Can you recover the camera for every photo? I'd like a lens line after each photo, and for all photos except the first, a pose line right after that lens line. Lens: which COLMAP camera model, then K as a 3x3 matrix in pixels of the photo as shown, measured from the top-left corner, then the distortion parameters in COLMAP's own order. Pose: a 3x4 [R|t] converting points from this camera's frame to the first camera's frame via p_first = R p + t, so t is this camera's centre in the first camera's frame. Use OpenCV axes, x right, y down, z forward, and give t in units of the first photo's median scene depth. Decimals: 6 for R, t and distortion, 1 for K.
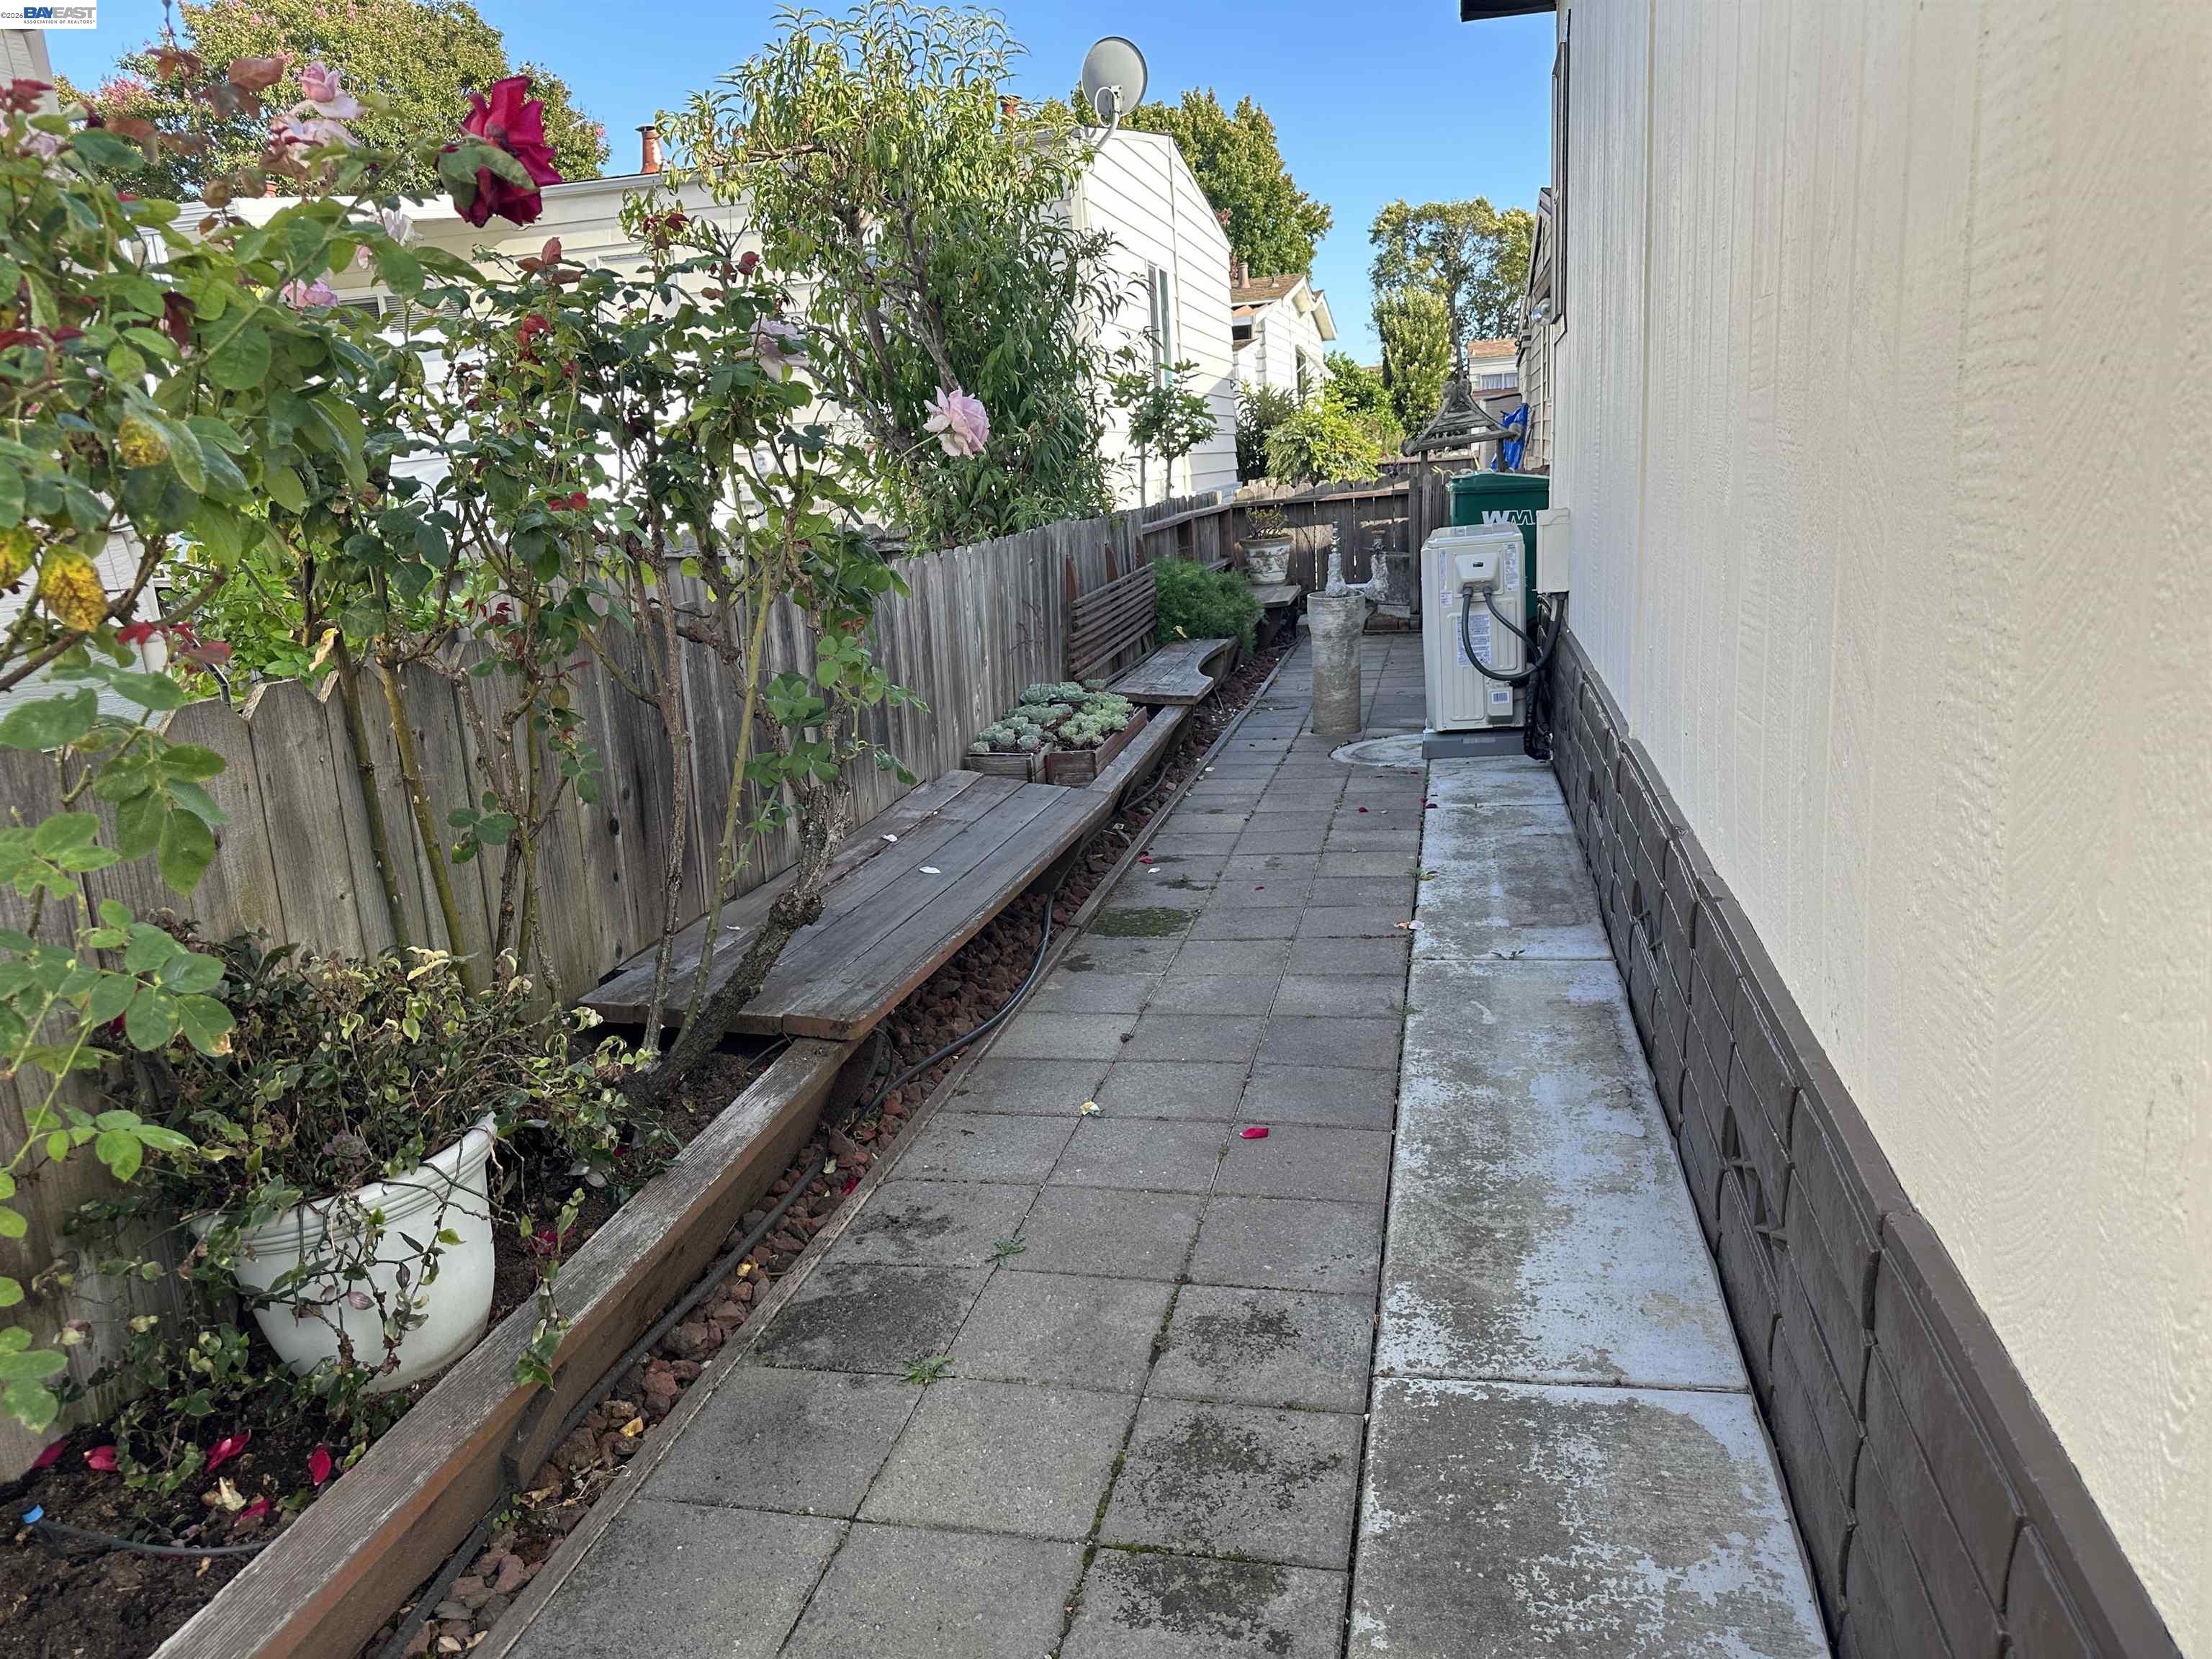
lens RADIAL K [[1584.0, 0, 1117.1], [0, 1584.0, 813.5], [0, 0, 1]] dist [0.031386, -0.006290]
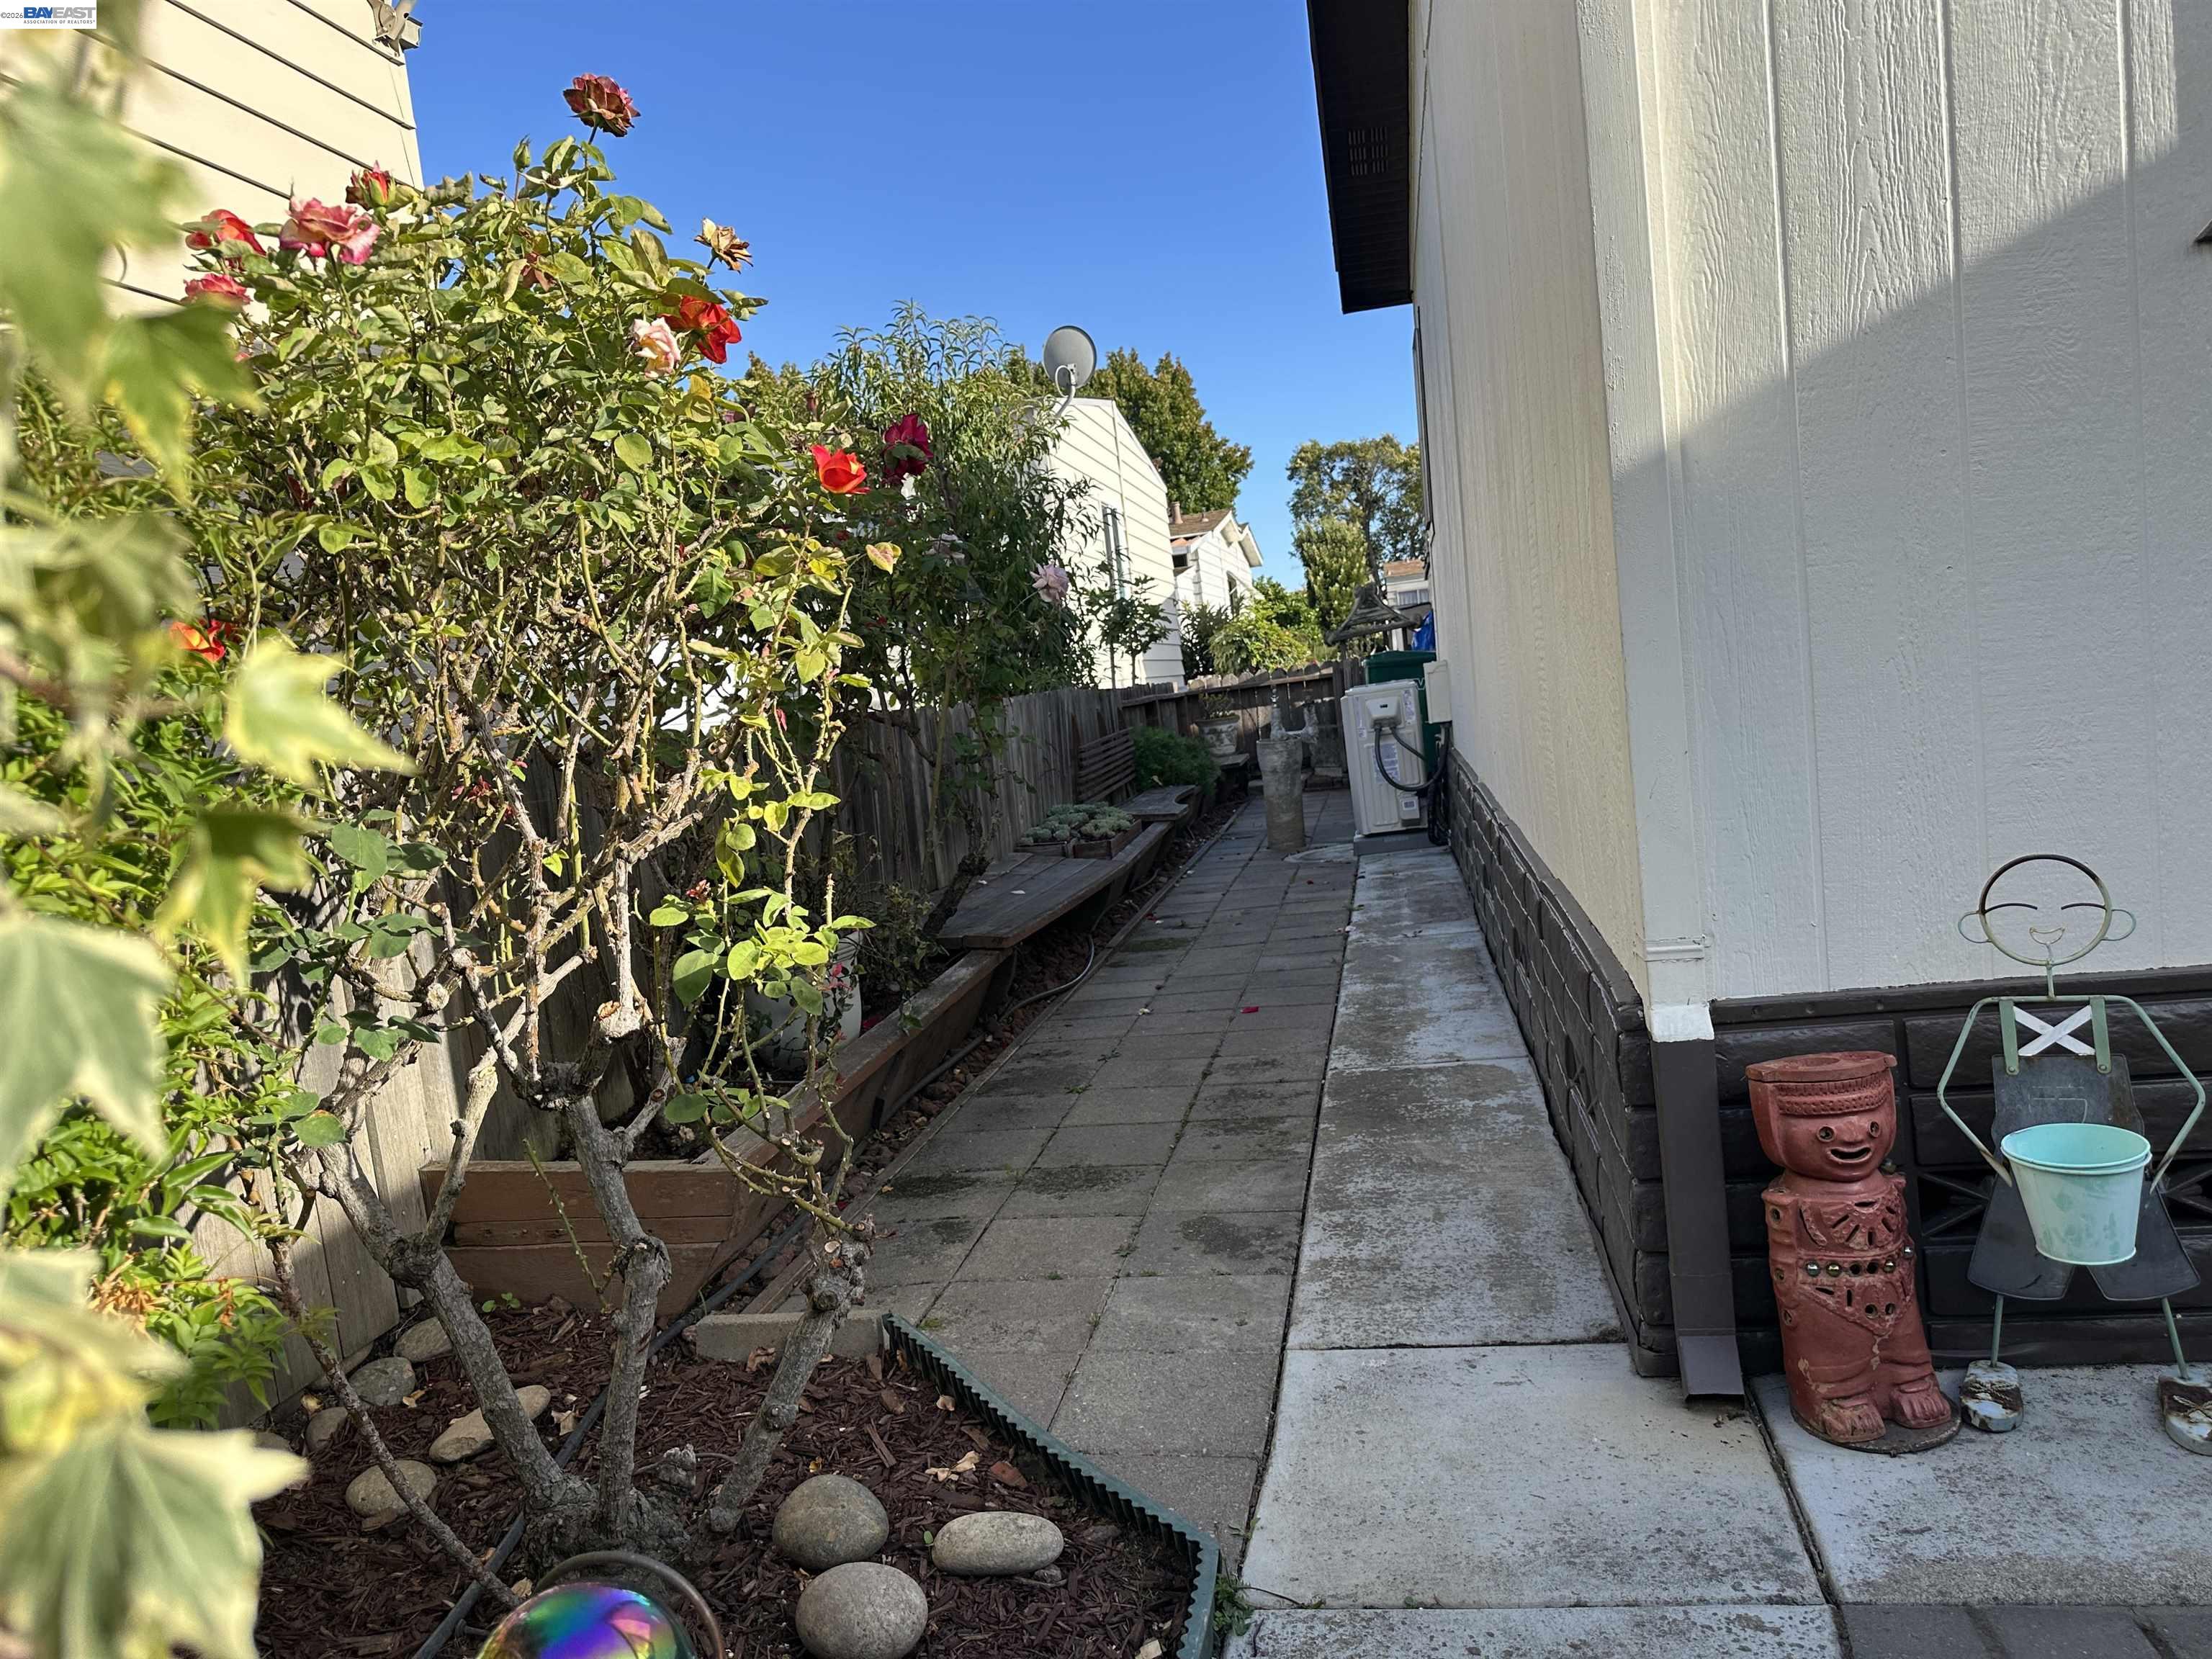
lens RADIAL K [[1584.0, 0, 1095.2], [0, 1584.0, 844.1], [0, 0, 1]] dist [0.031386, -0.006290]
pose [[0.998445, -0.052210, 0.019531, -0.038797], [0.054245, 0.990710, -0.124701, 0.096302], [-0.012839, 0.125566, 0.992002, -0.256982]]
